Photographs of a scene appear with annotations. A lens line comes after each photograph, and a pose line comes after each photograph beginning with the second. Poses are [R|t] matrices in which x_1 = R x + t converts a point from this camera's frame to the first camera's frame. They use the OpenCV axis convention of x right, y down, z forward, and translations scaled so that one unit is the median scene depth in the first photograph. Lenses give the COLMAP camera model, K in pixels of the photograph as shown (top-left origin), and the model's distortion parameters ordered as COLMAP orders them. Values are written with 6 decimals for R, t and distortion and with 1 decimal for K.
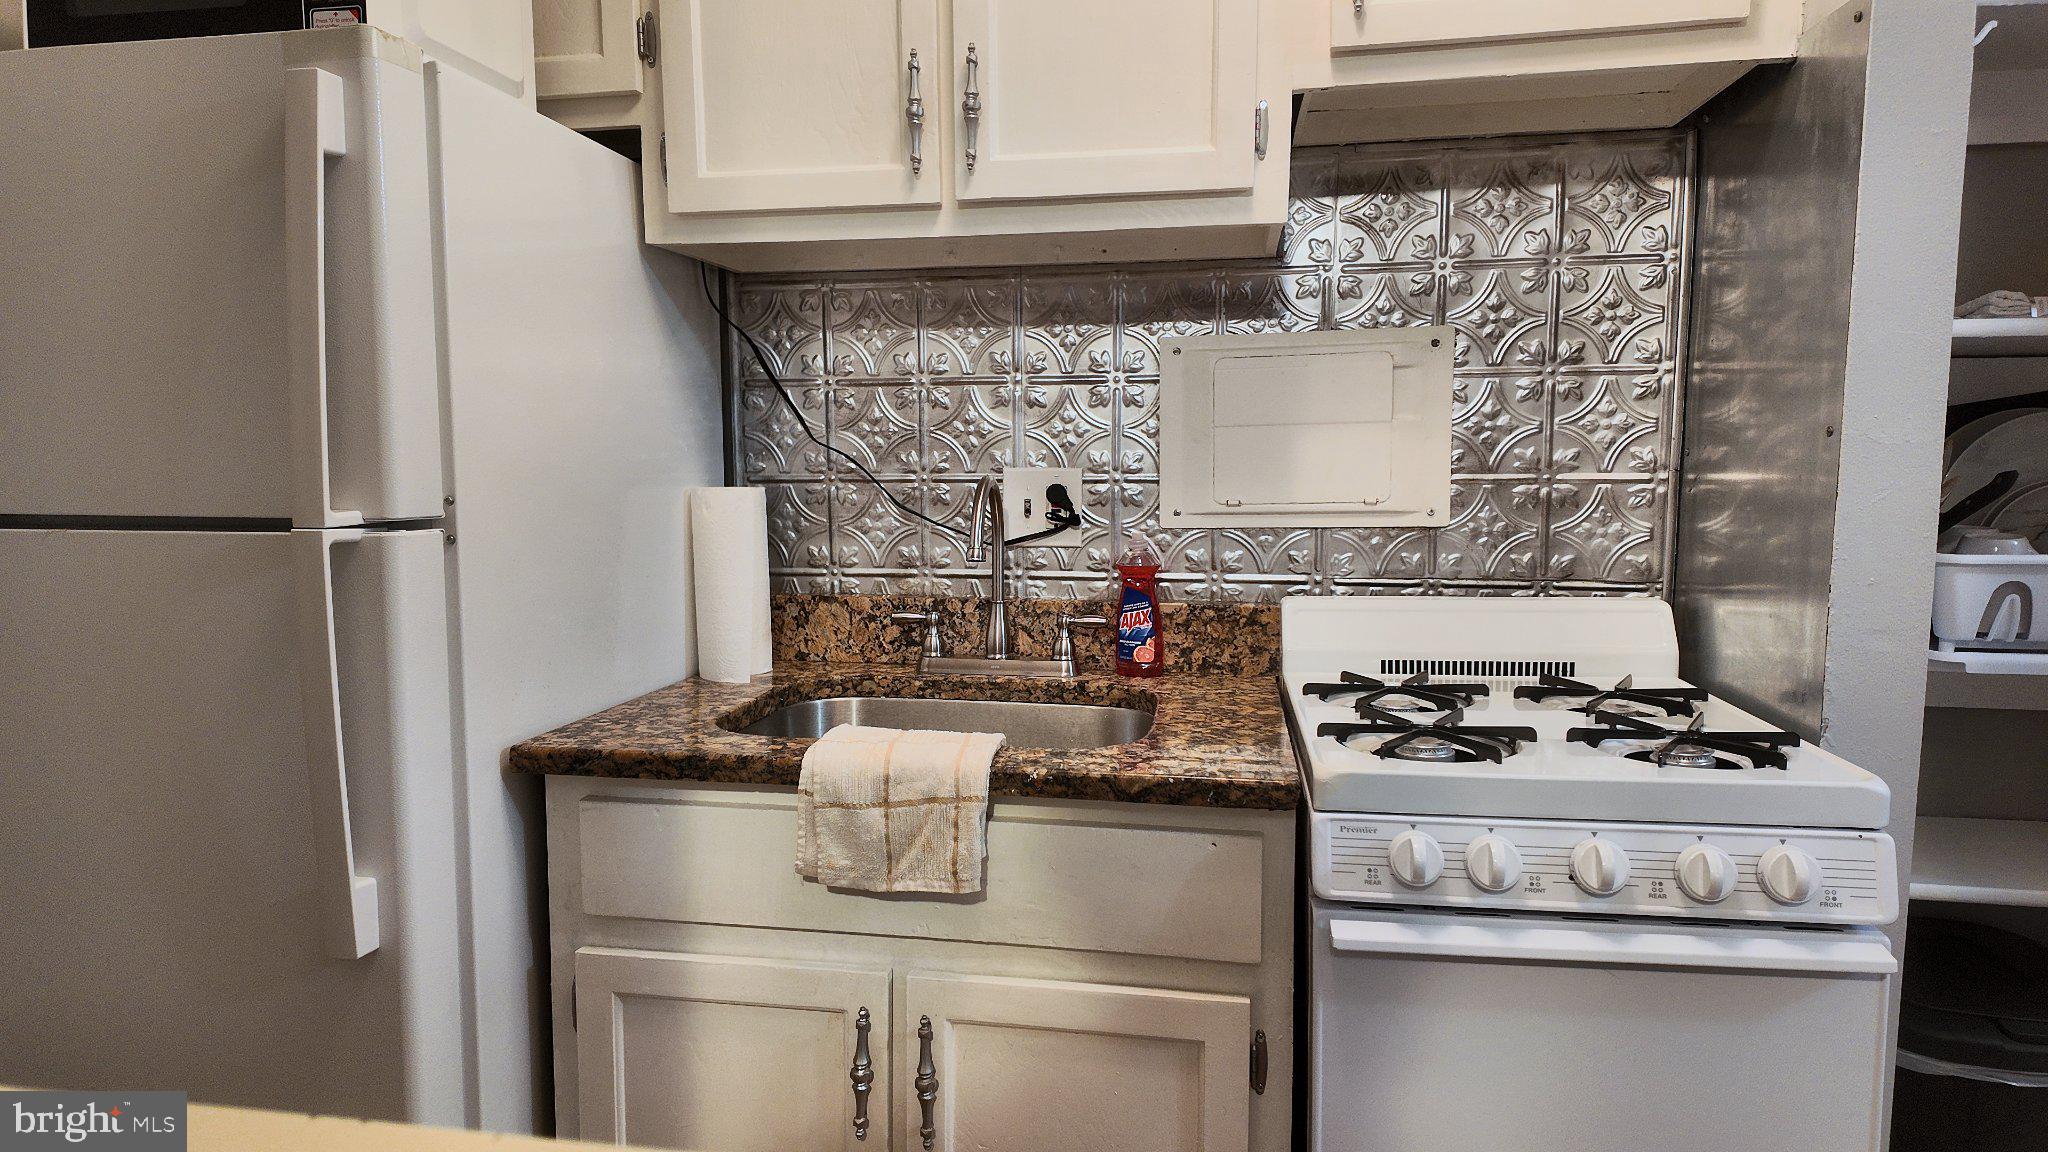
lens RADIAL K [[1163.6, 0, 1013.0], [0, 1163.6, 573.9], [0, 0, 1]] dist [0.081377, -0.114648]
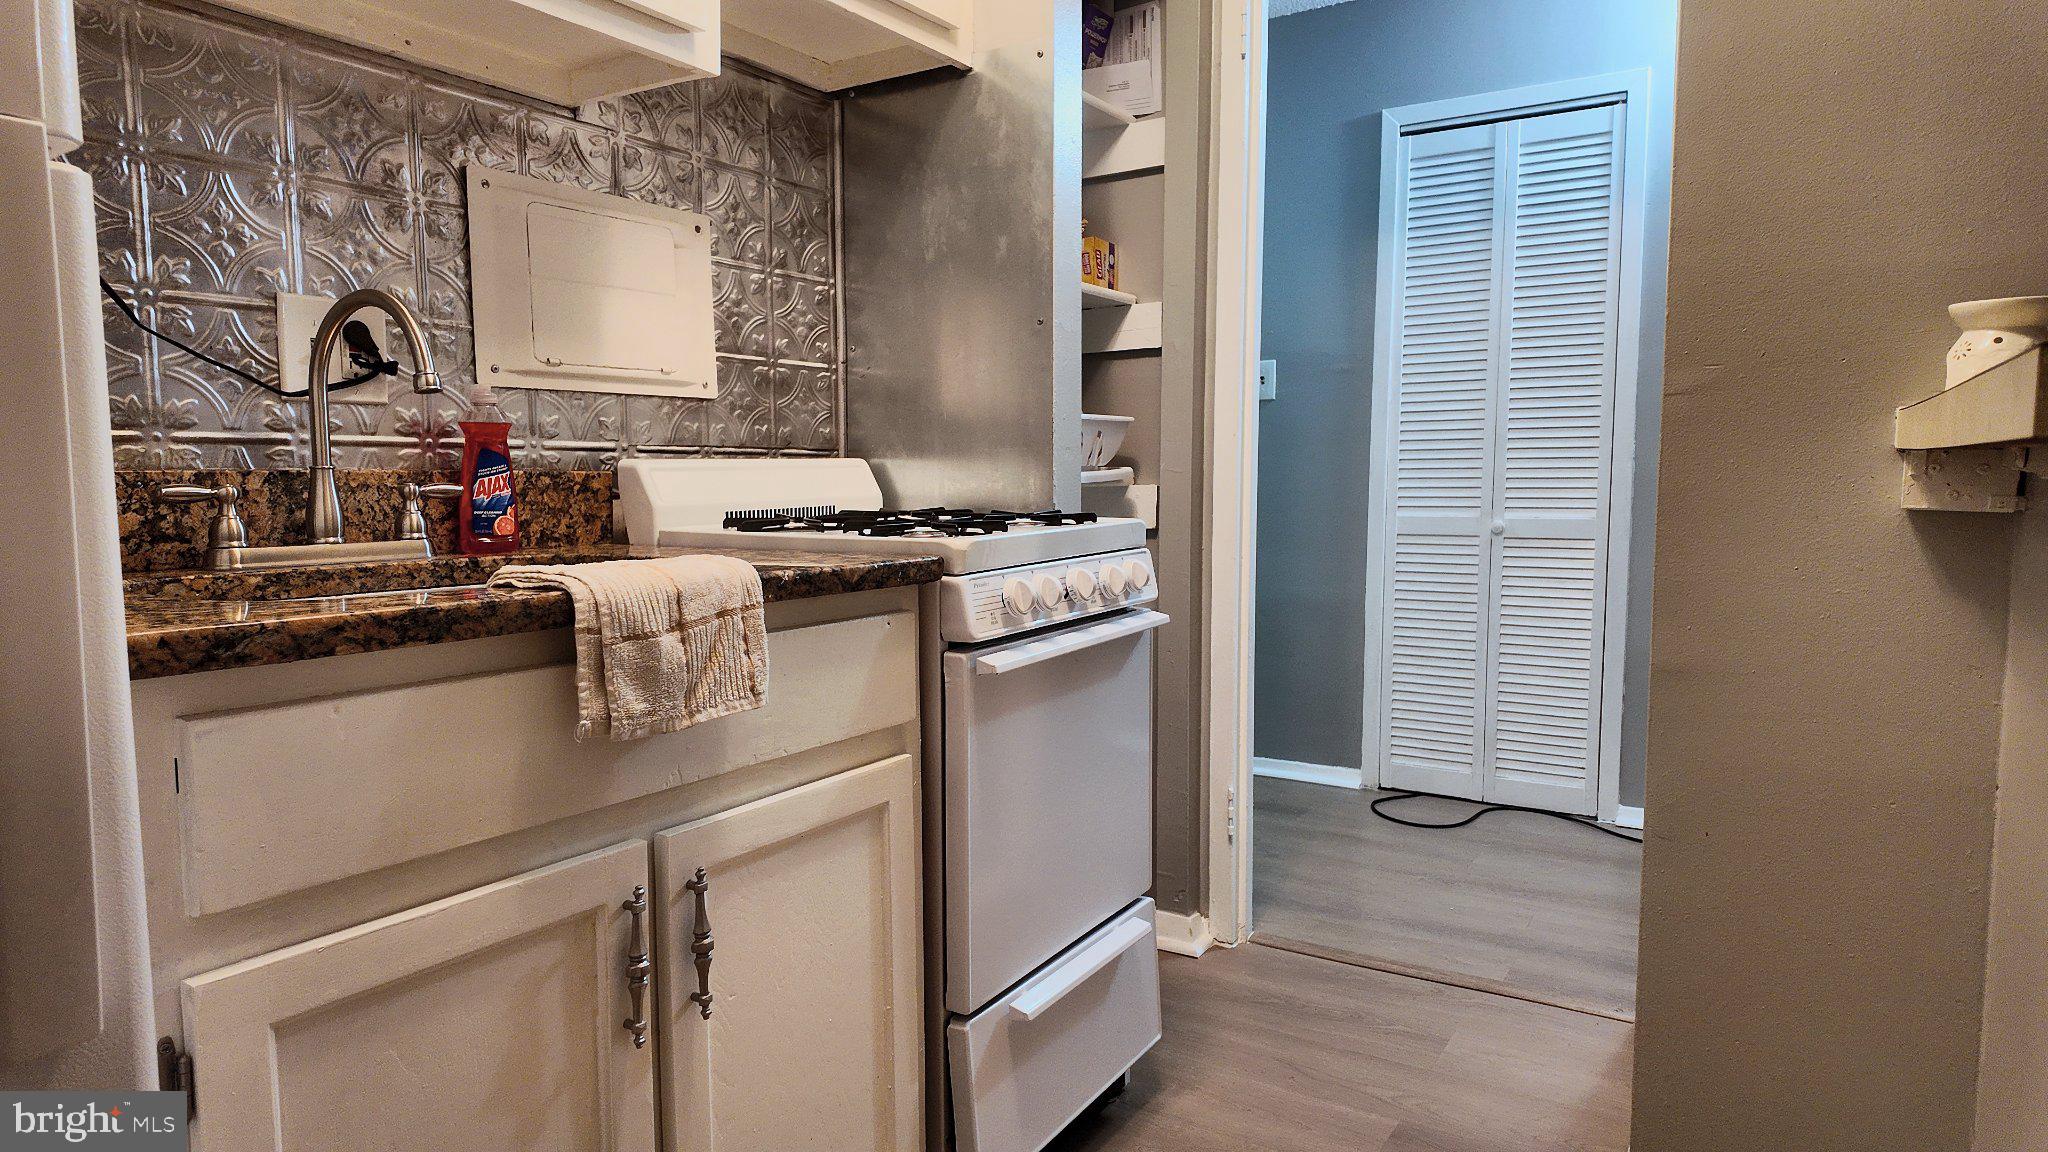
lens RADIAL K [[1163.6, 0, 1013.0], [0, 1163.6, 573.9], [0, 0, 1]] dist [0.081377, -0.114648]
pose [[0.399839, -0.079143, 0.913162, -0.547923], [0.088262, 0.994960, 0.047585, 0.097594], [-0.912326, 0.061571, 0.404809, 0.302532]]
